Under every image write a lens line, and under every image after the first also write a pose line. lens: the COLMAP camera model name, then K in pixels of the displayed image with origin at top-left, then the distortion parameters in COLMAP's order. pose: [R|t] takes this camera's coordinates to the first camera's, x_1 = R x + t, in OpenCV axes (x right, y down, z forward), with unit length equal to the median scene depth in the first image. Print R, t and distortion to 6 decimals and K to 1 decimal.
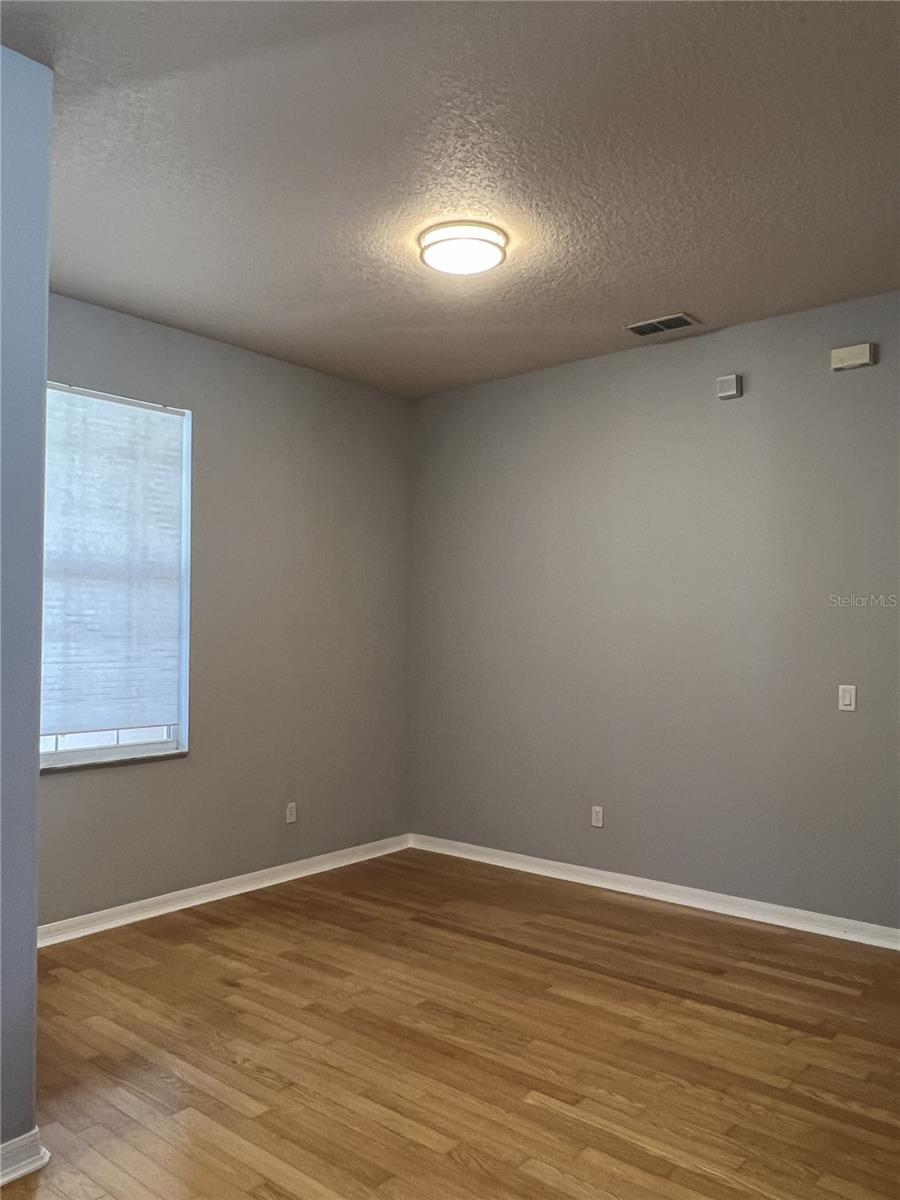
lens RADIAL K [[909.5, 0, 454.5], [0, 909.5, 592.7], [0, 0, 1]] dist [0.005056, -0.001965]
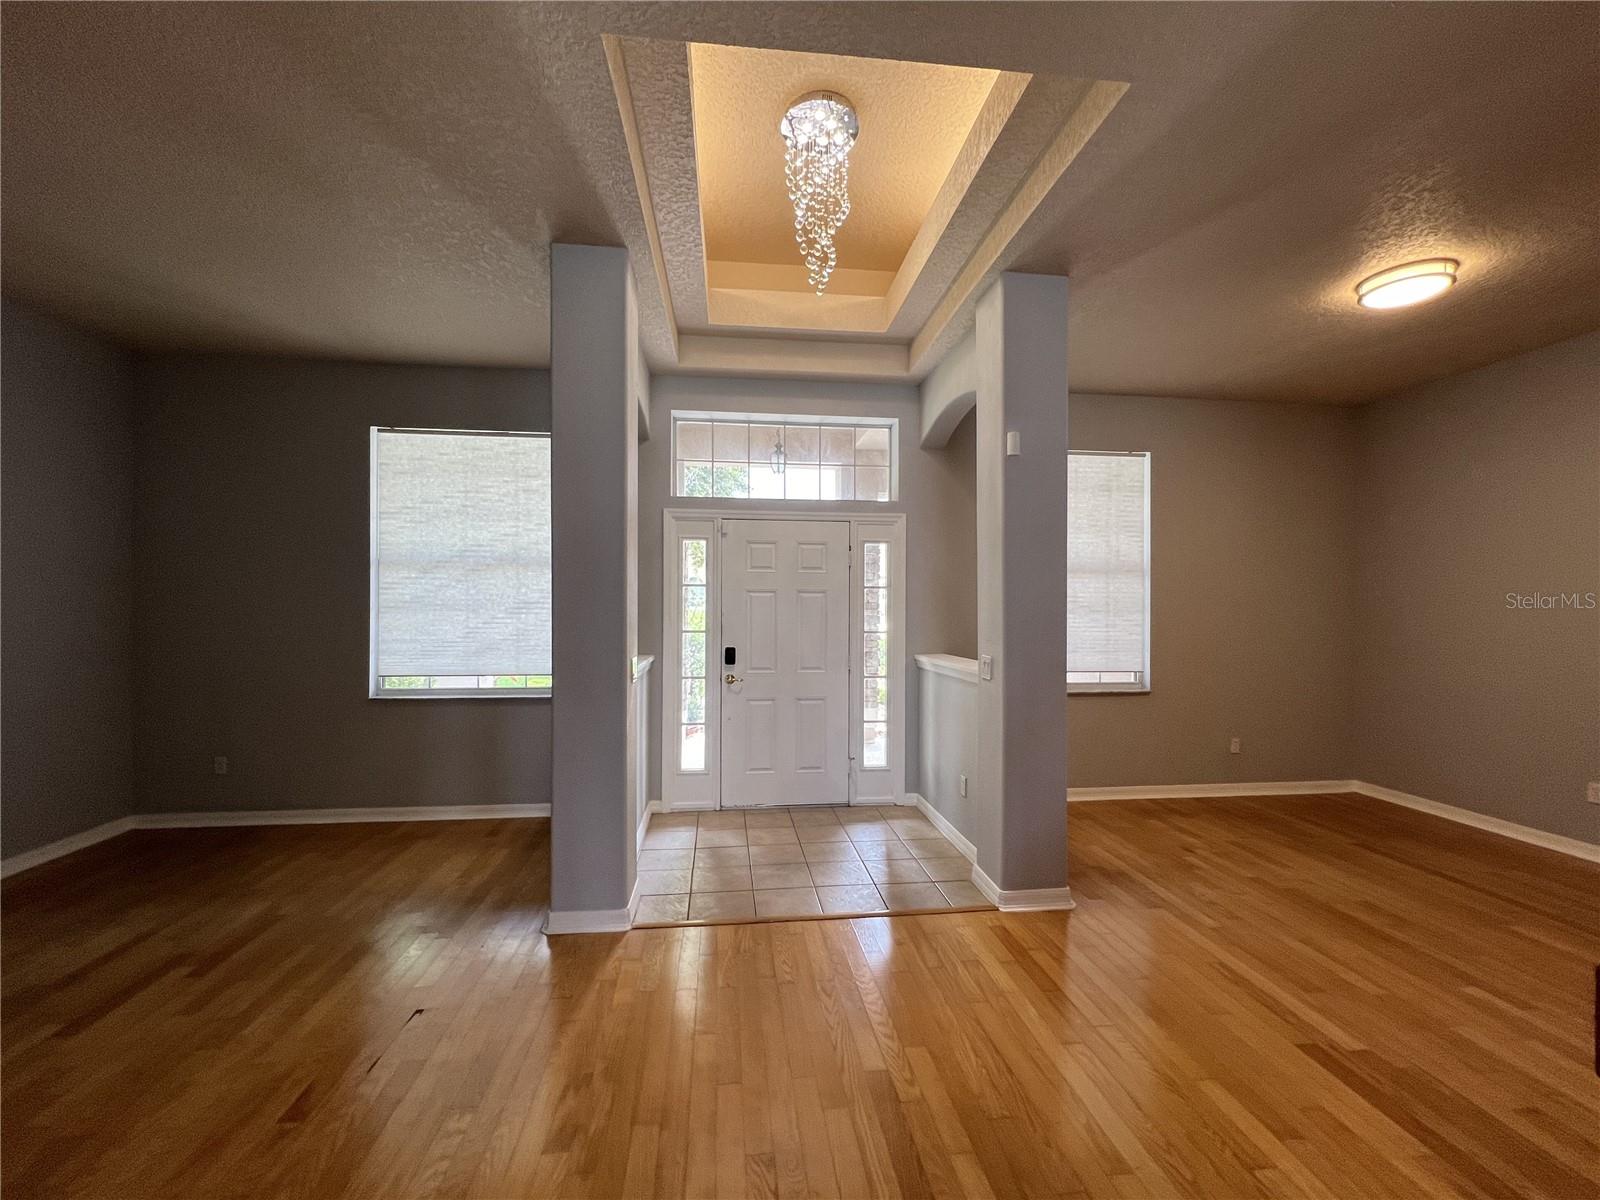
lens RADIAL K [[652.4, 0, 801.6], [0, 652.4, 605.8], [0, 0, 1]] dist [-0.000044, 0.000231]
pose [[0.723911, 0.001101, -0.689892, 0.026603], [0.026527, 0.999215, 0.029430, -0.007265], [0.689383, -0.039606, 0.723314, -0.168563]]
